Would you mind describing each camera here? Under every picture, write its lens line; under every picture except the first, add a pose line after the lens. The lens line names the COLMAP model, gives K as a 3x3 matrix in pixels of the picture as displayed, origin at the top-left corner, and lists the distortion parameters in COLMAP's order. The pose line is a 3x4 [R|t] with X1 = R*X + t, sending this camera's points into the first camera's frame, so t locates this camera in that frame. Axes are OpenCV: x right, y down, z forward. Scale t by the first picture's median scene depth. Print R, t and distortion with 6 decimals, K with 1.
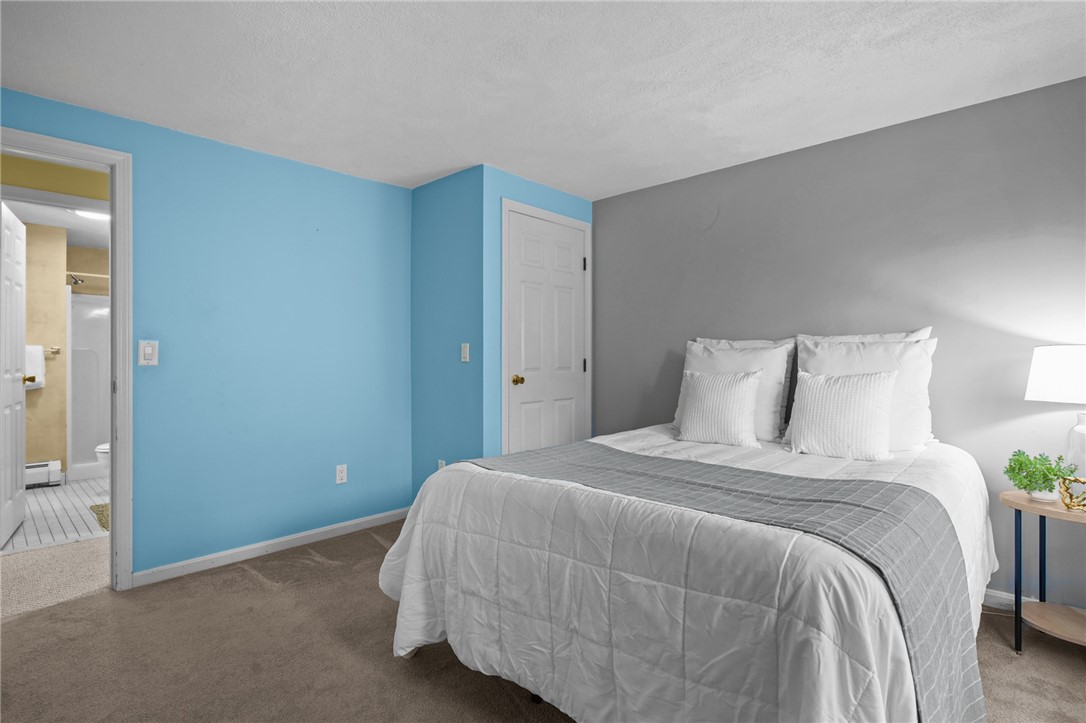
lens RADIAL K [[545.8, 0, 532.4], [0, 545.8, 353.8], [0, 0, 1]] dist [0.008639, -0.004552]
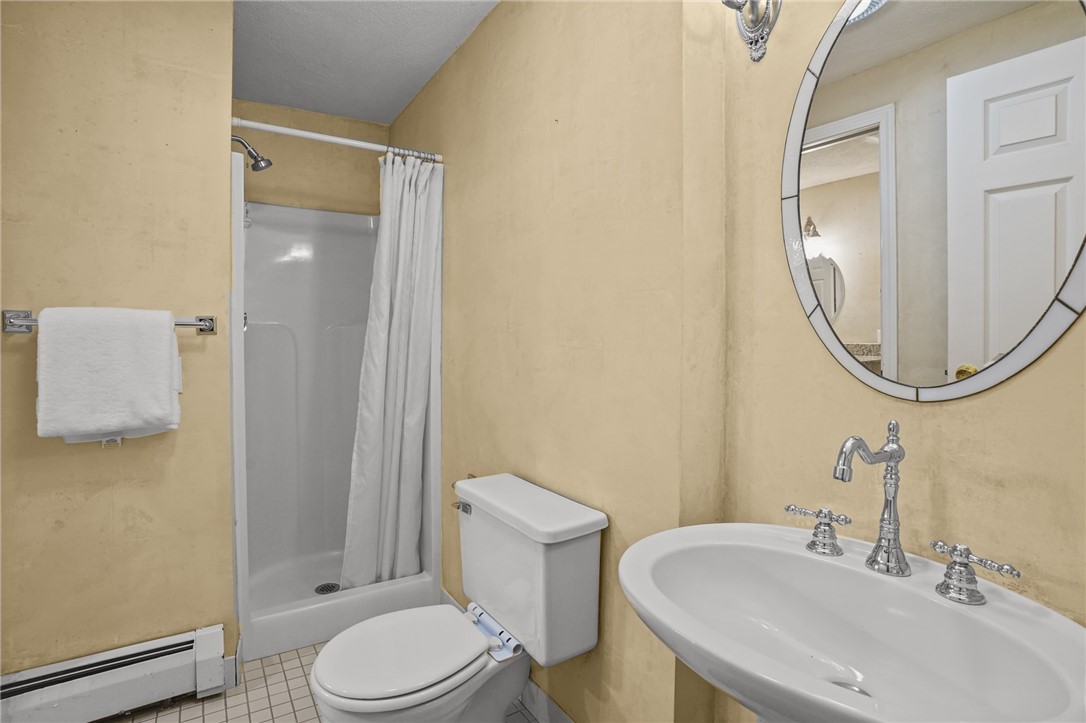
lens RADIAL K [[561.7, 0, 543.4], [0, 561.7, 344.6], [0, 0, 1]] dist [-0.081134, 0.041337]
pose [[0.974434, -0.001166, -0.224669, -0.572984], [0.004093, 0.999913, 0.012562, 0.003244], [0.224635, -0.013160, 0.974354, 0.699689]]
